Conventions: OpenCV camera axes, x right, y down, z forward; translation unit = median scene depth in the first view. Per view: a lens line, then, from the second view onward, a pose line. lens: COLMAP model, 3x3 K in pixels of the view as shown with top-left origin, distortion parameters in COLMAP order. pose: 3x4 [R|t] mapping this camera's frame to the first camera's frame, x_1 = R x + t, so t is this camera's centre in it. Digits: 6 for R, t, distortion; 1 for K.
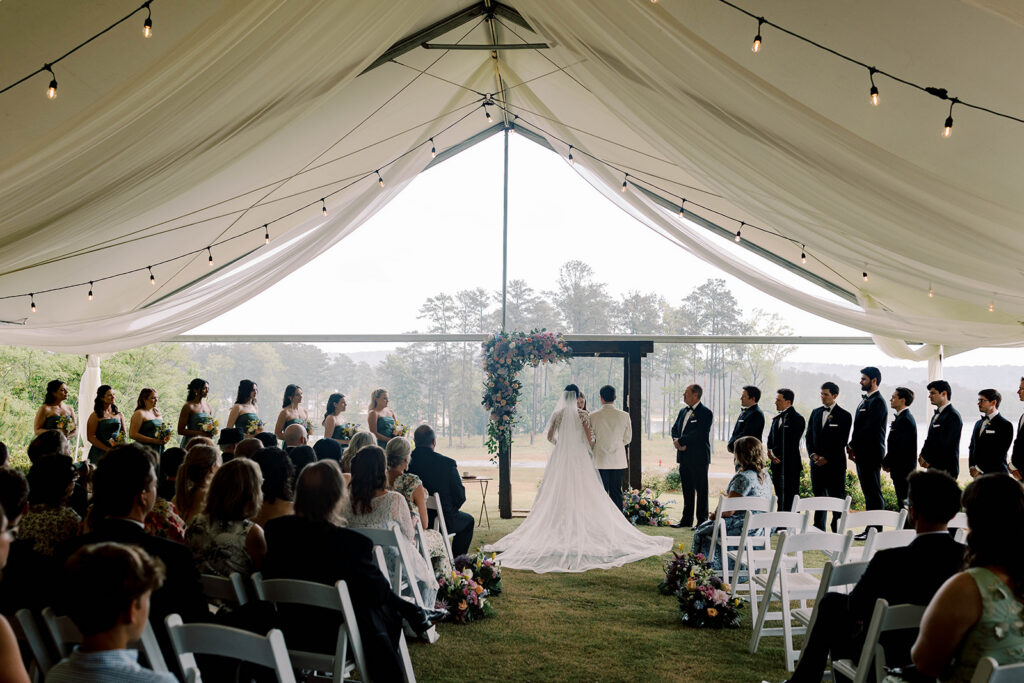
lens RADIAL K [[1126.5, 0, 512.0], [0, 1126.5, 341.5], [0, 0, 1]] dist [0.010632, -0.000548]
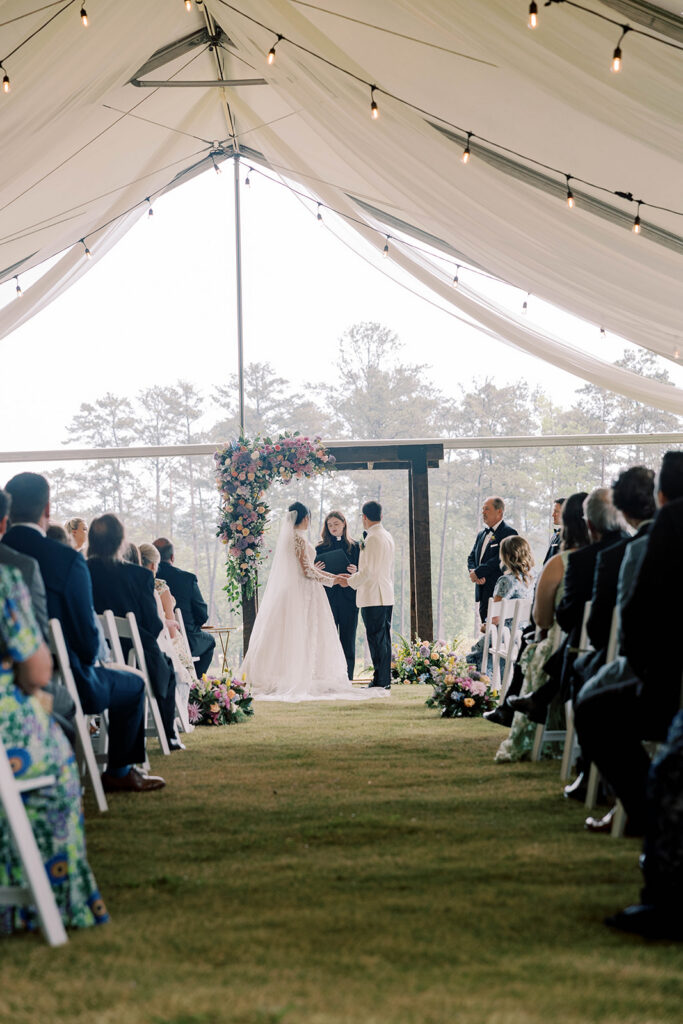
lens RADIAL K [[2175.4, 0, 341.5], [0, 2175.4, 512.0], [0, 0, 1]] dist [-0.000449, 0.126316]
pose [[0.998589, -0.033217, 0.041428, -0.003612], [0.032618, 0.999355, 0.015042, 0.021200], [-0.041900, -0.013670, 0.999028, -0.452635]]
